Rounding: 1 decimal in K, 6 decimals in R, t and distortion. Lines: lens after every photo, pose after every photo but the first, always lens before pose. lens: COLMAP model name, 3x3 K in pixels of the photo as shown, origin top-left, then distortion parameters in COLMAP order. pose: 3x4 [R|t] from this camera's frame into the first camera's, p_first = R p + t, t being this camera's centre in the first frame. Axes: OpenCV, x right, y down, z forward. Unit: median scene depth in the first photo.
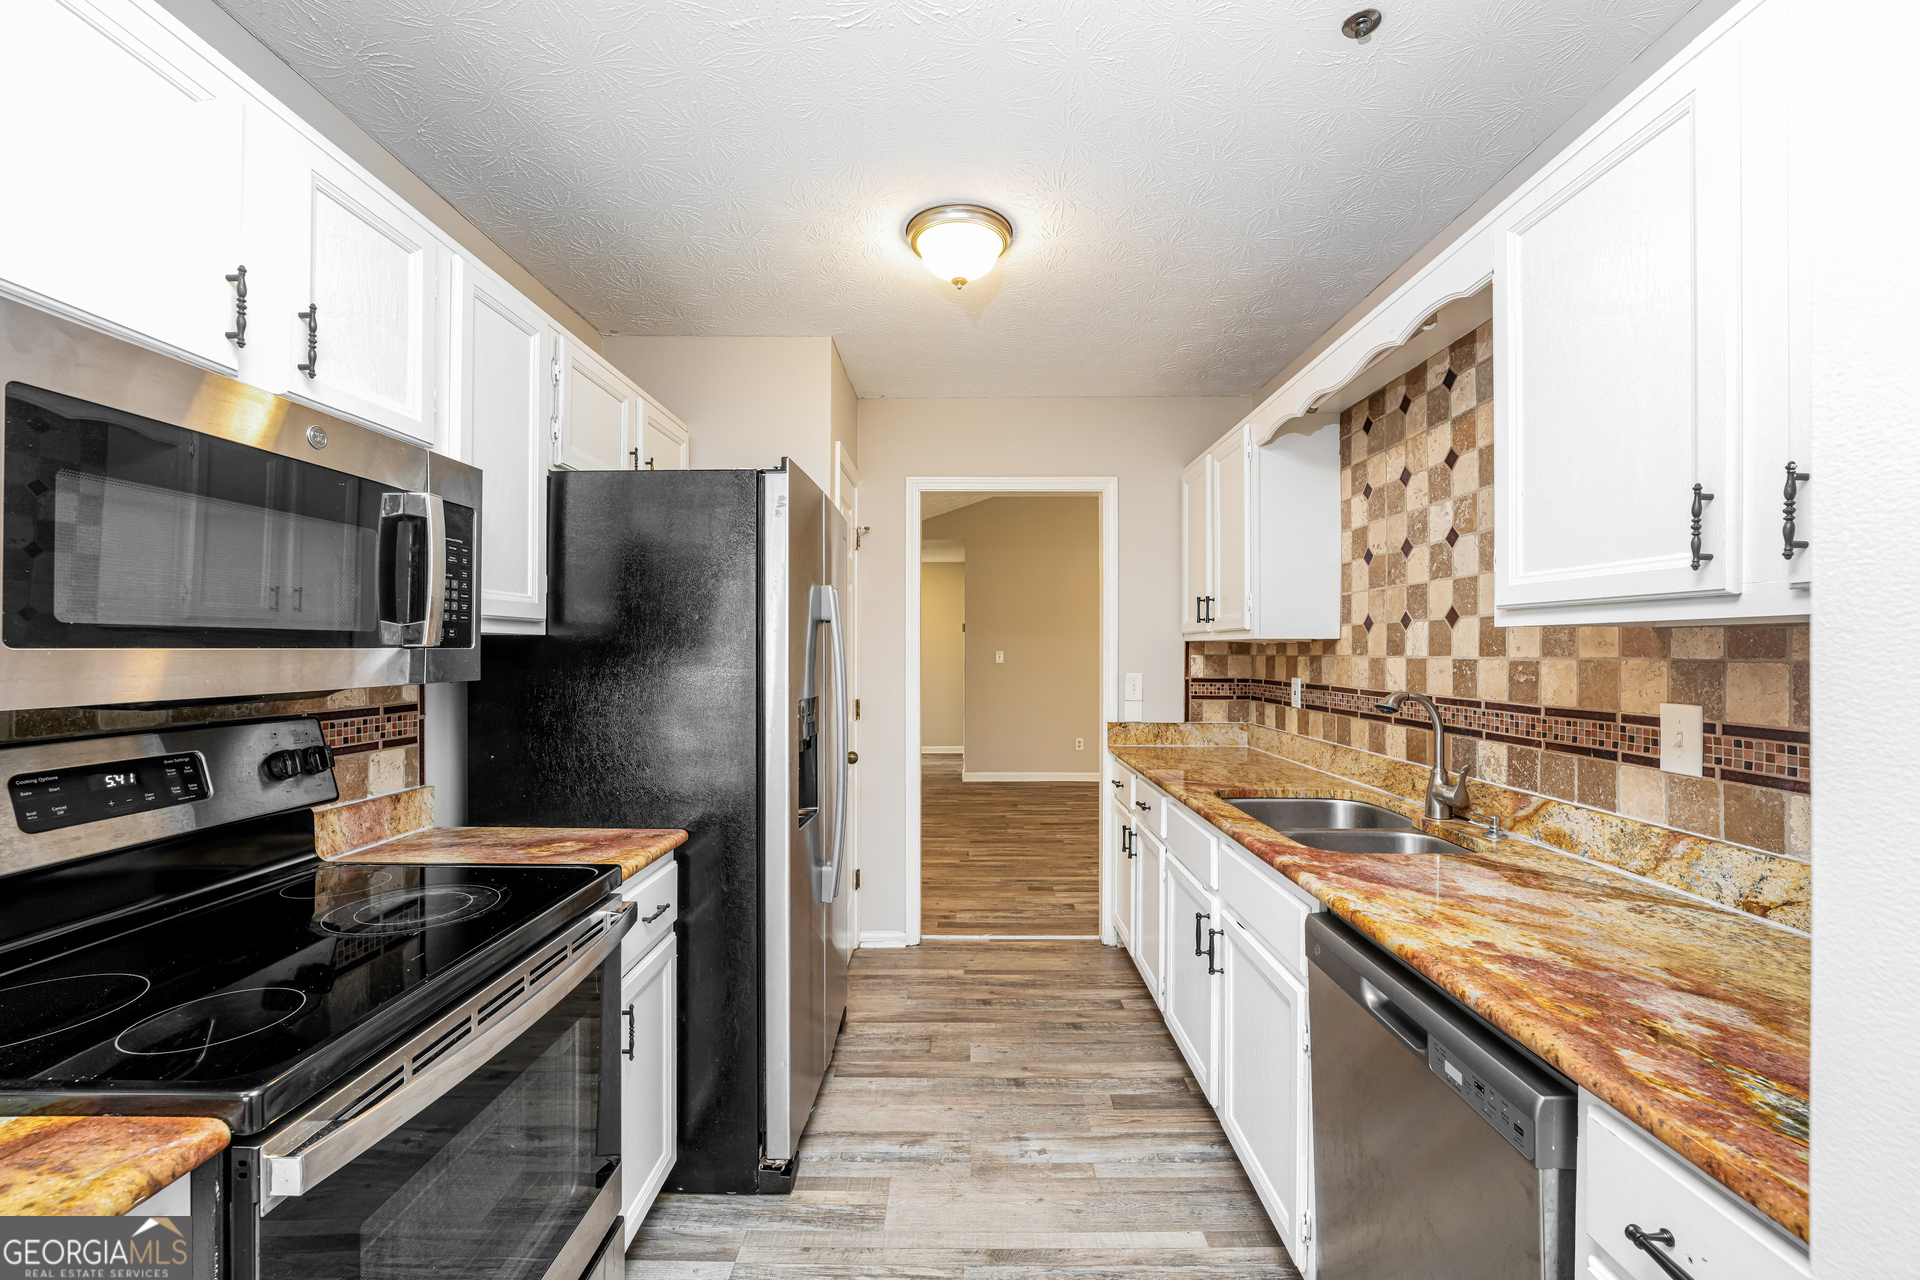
lens RADIAL K [[764.6, 0, 964.4], [0, 764.6, 651.2], [0, 0, 1]] dist [0.013632, 0.000229]
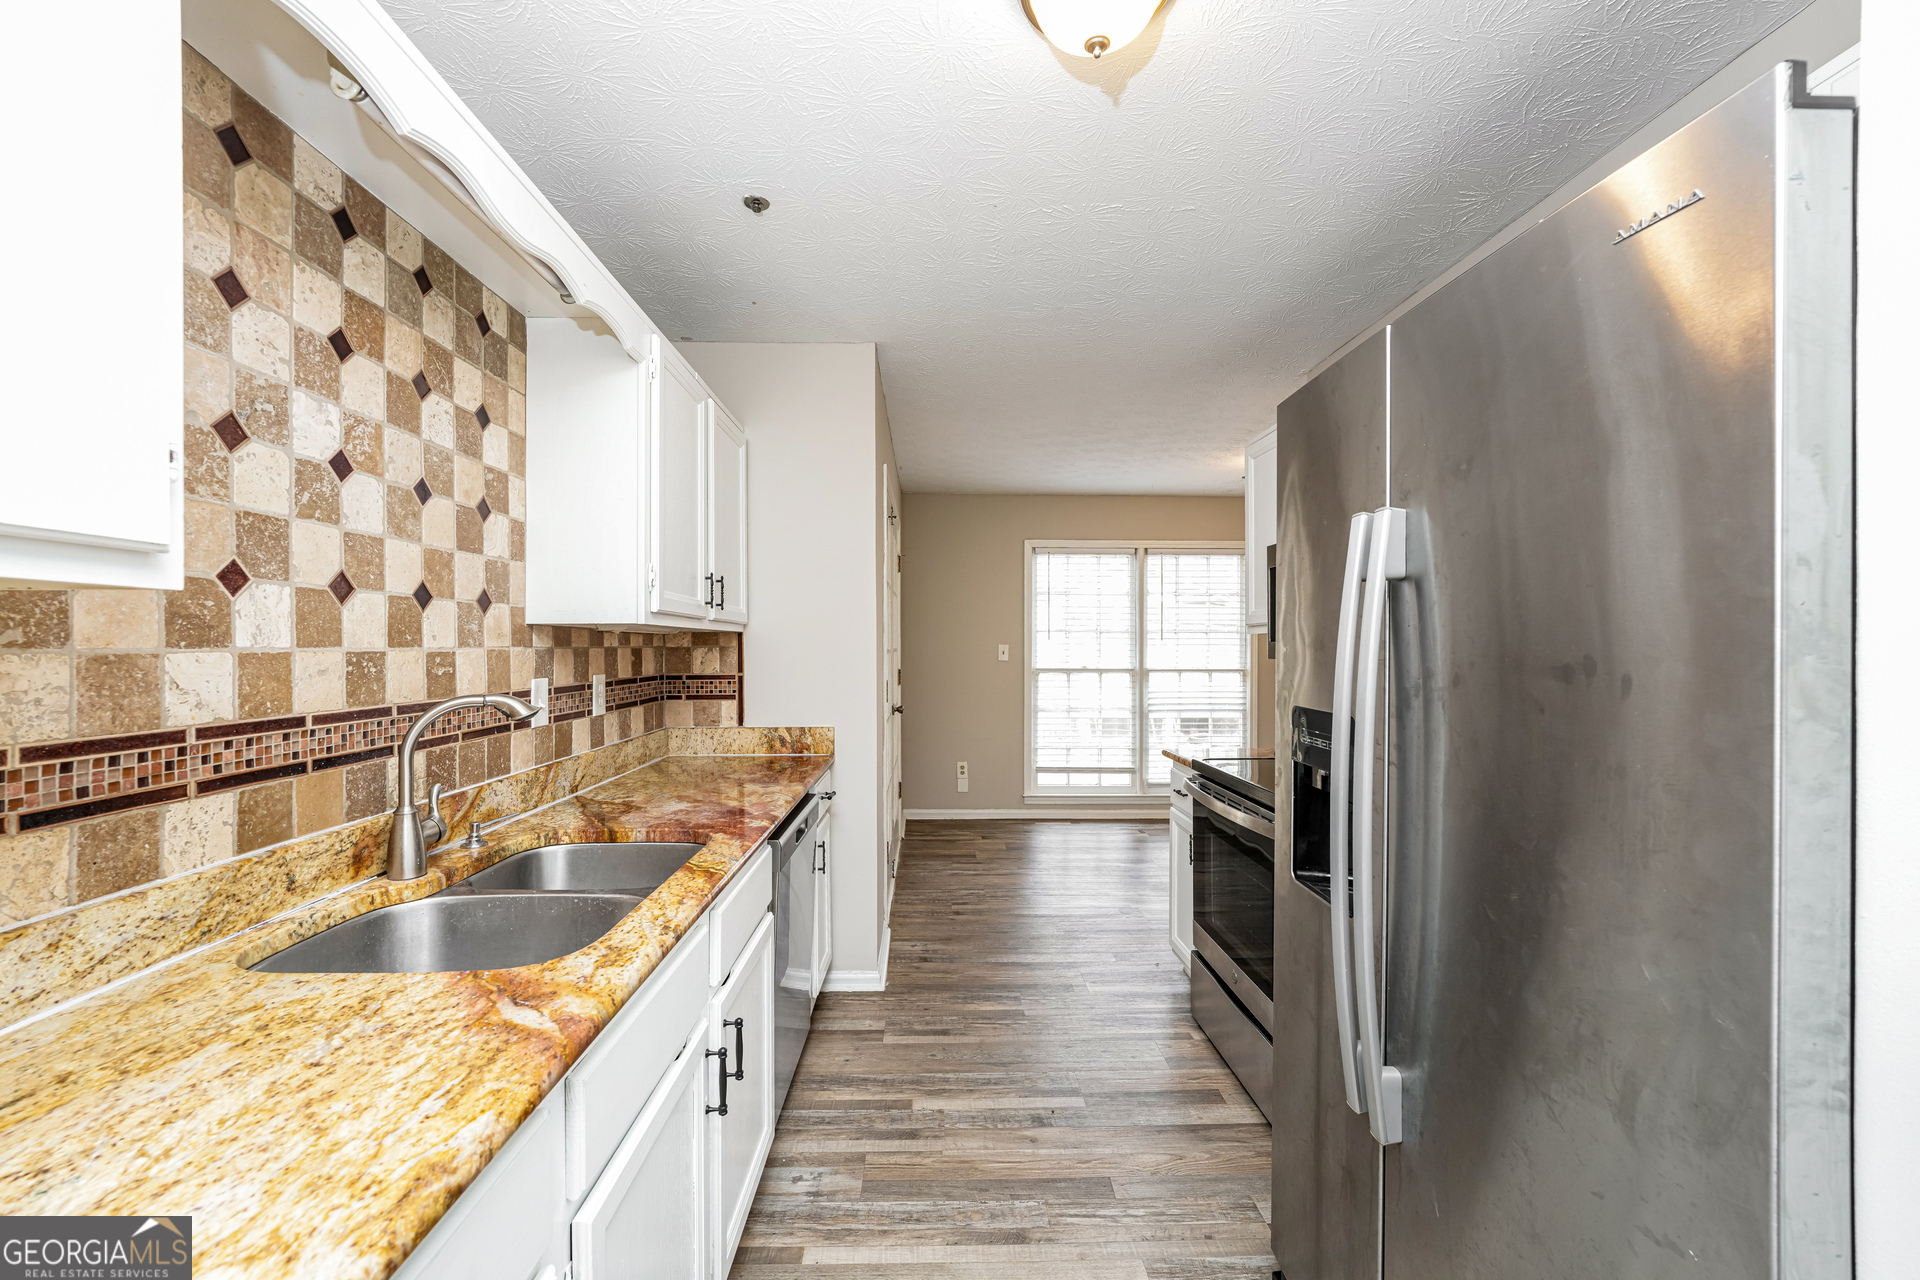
lens RADIAL K [[764.6, 0, 953.9], [0, 764.6, 641.2], [0, 0, 1]] dist [0.013632, 0.000229]
pose [[-0.999089, 0.000384, -0.042682, 0.128898], [0.000715, 0.999970, -0.007748, 0.005991], [0.042677, -0.007771, -0.999059, 1.533612]]
